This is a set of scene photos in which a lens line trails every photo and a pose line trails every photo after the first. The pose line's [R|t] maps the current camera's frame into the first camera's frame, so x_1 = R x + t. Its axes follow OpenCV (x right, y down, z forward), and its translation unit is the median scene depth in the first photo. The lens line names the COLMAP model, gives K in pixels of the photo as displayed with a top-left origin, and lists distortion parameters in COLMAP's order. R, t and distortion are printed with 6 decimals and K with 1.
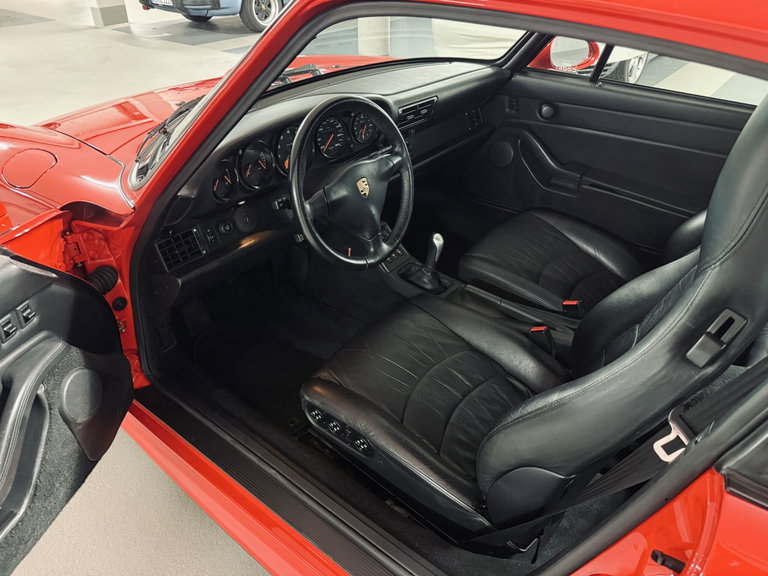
lens RADIAL K [[531.3, 0, 384.0], [0, 531.3, 288.0], [0, 0, 1]] dist [0.033630, 0.001571]
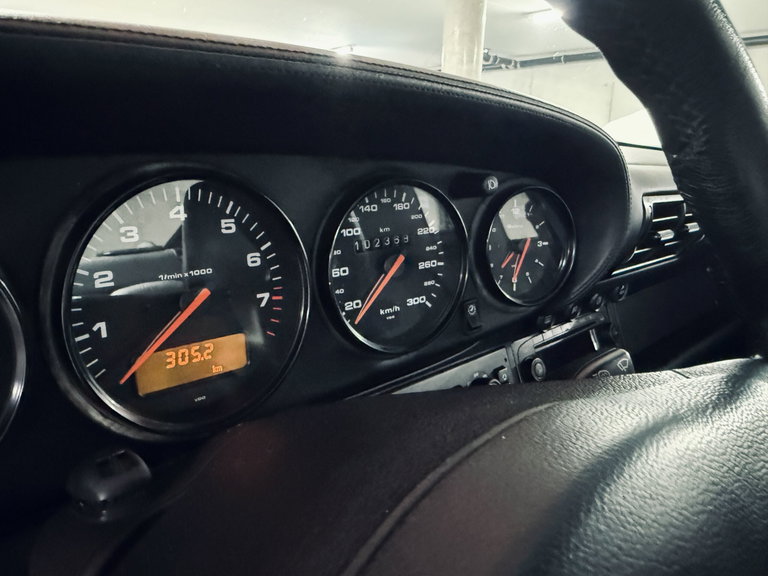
lens RADIAL K [[533.2, 0, 384.0], [0, 533.2, 288.0], [0, 0, 1]] dist [-0.004028, -0.000411]
pose [[0.987927, 0.067998, -0.139201, -0.069642], [-0.108387, 0.945377, -0.307434, -0.201201], [0.110693, 0.318809, 0.941333, 0.780961]]
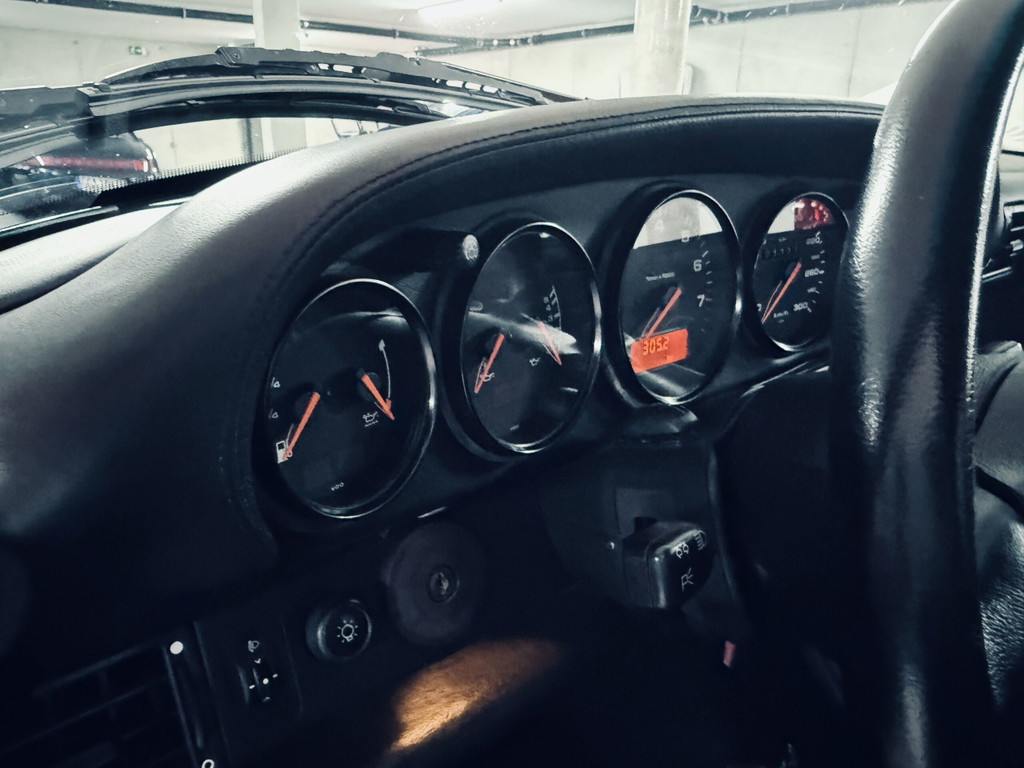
lens RADIAL K [[729.1, 0, 512.0], [0, 729.1, 384.0], [0, 0, 1]] dist [0.005581, 0.002121]
pose [[0.987487, 0.074261, -0.139118, -0.182503], [-0.105880, 0.965988, -0.235916, -0.131322], [0.116867, 0.247694, 0.961764, 0.653211]]
